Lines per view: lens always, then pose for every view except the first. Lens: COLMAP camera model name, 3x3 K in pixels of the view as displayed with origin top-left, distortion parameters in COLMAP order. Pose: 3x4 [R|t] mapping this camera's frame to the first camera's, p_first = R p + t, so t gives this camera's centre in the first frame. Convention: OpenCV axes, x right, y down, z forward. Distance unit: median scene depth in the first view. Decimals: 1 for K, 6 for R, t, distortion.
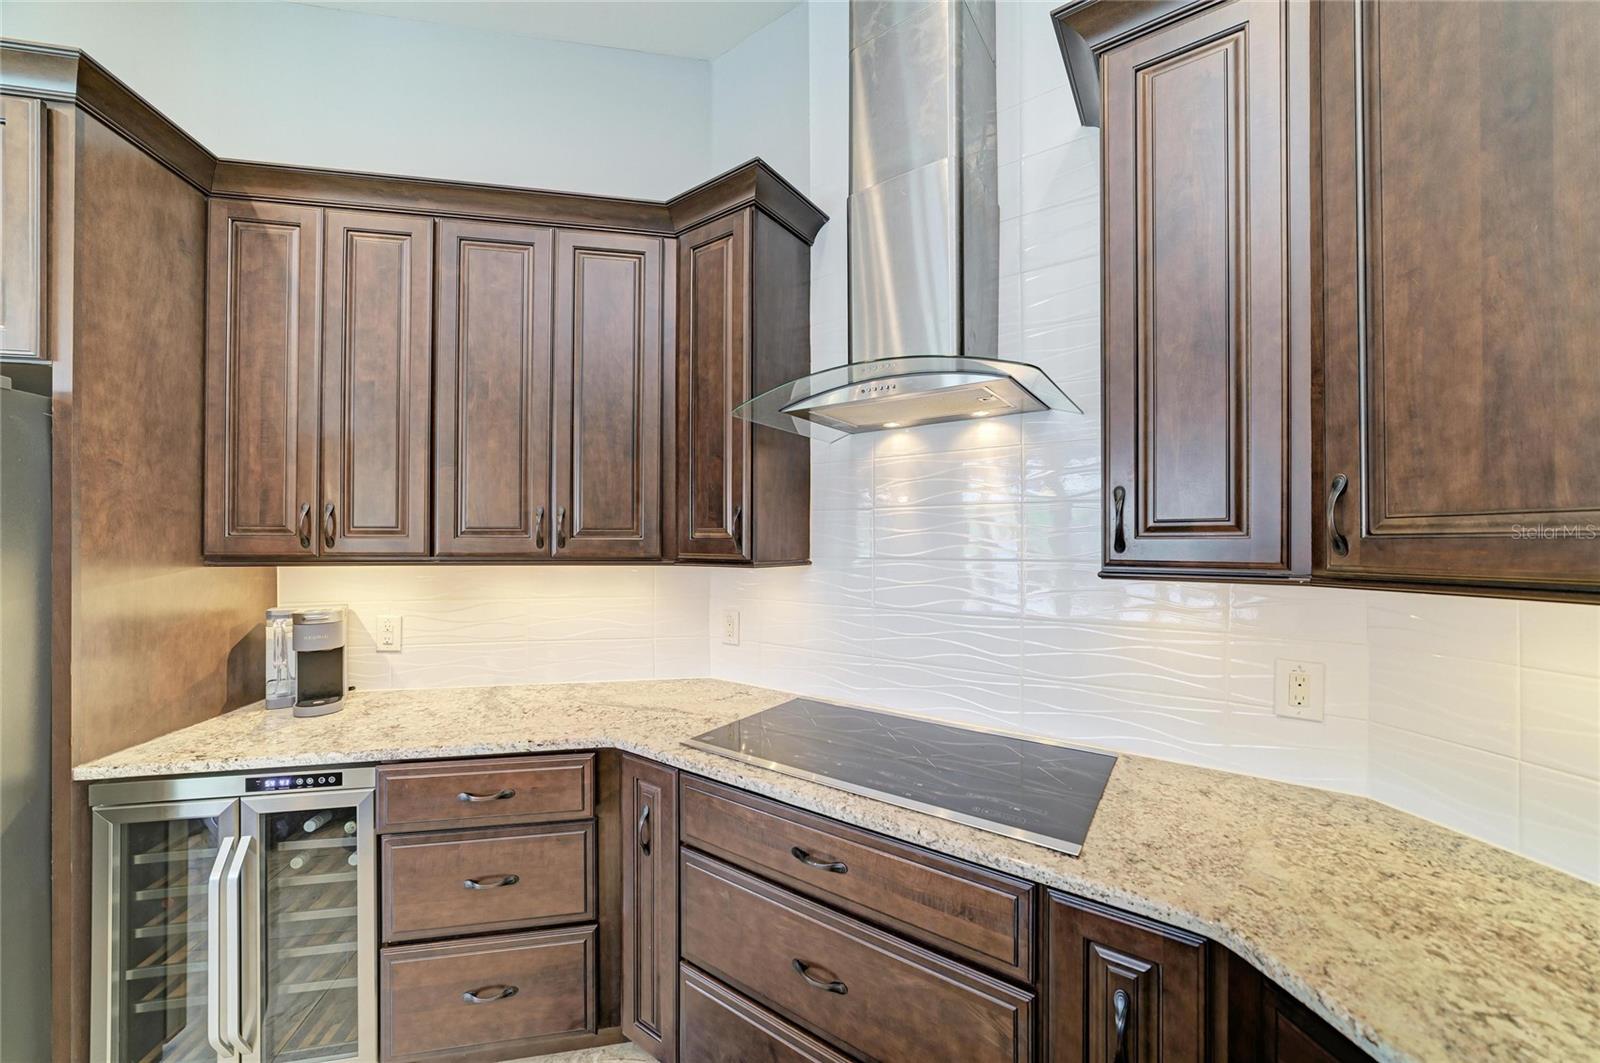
lens RADIAL K [[609.5, 0, 794.9], [0, 609.5, 535.6], [0, 0, 1]] dist [-0.003484, 0.000339]
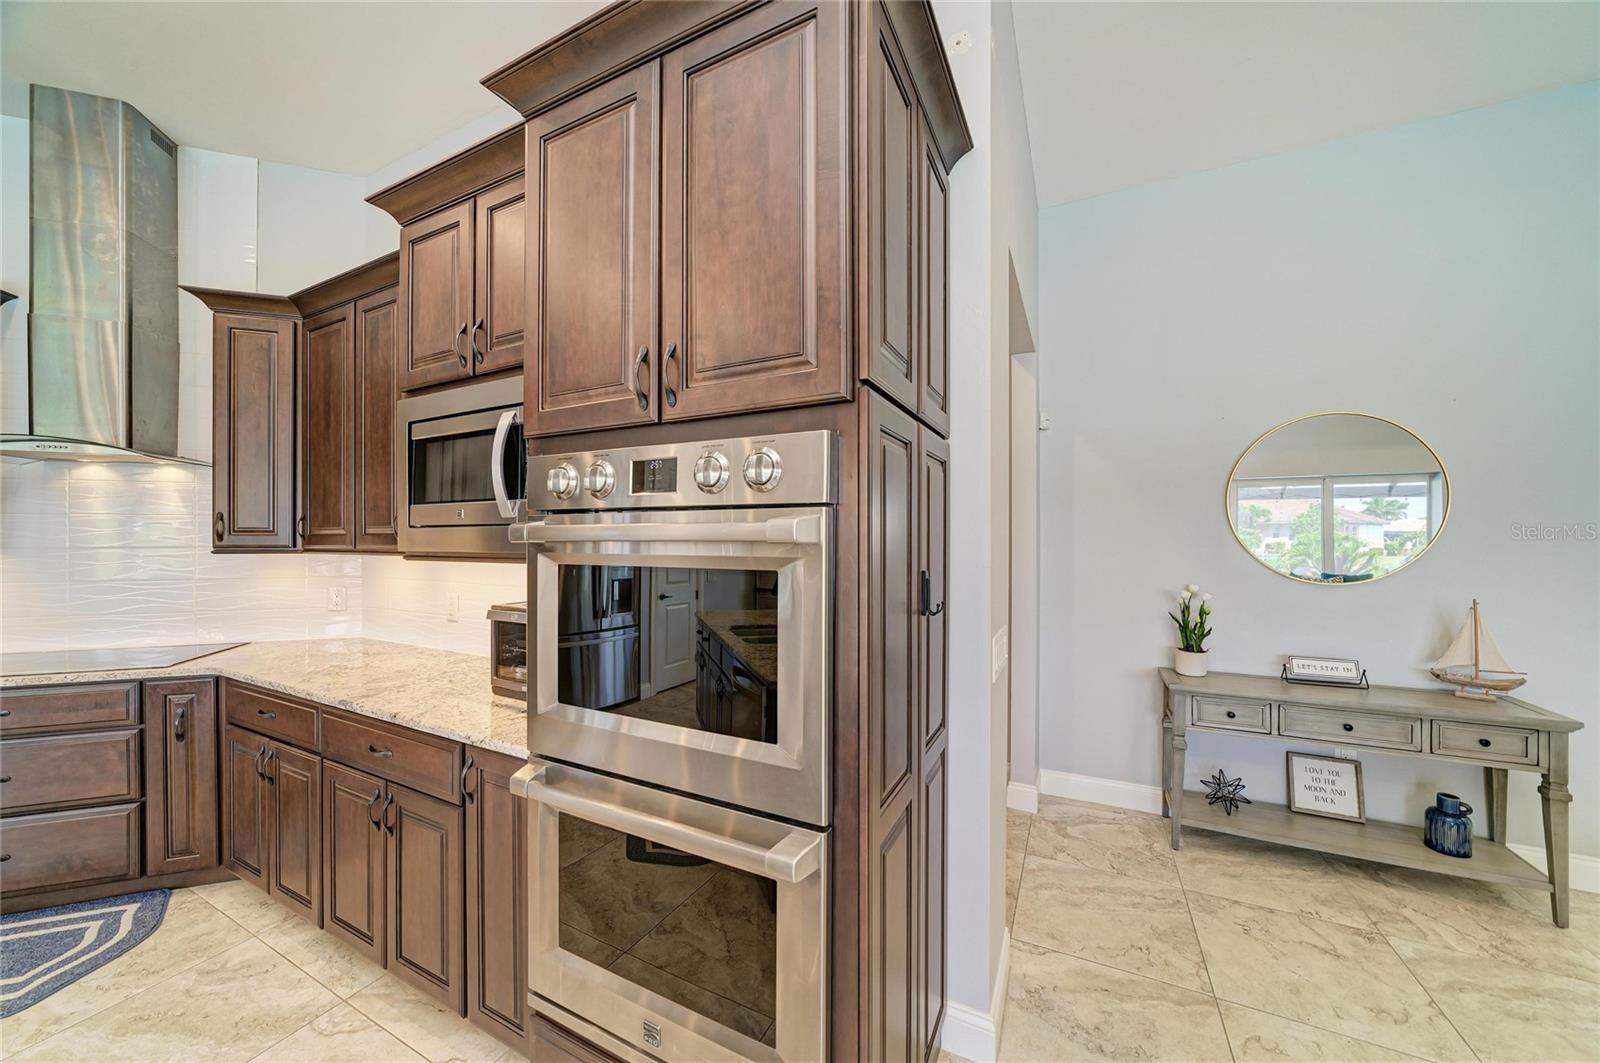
lens RADIAL K [[574.3, 0, 804.5], [0, 574.3, 535.9], [0, 0, 1]] dist [-0.008958, 0.001381]
pose [[0.579831, 0.001187, 0.814736, 0.079701], [-0.004363, 0.999989, 0.001648, -0.005291], [-0.814725, -0.004510, 0.579830, -2.006629]]
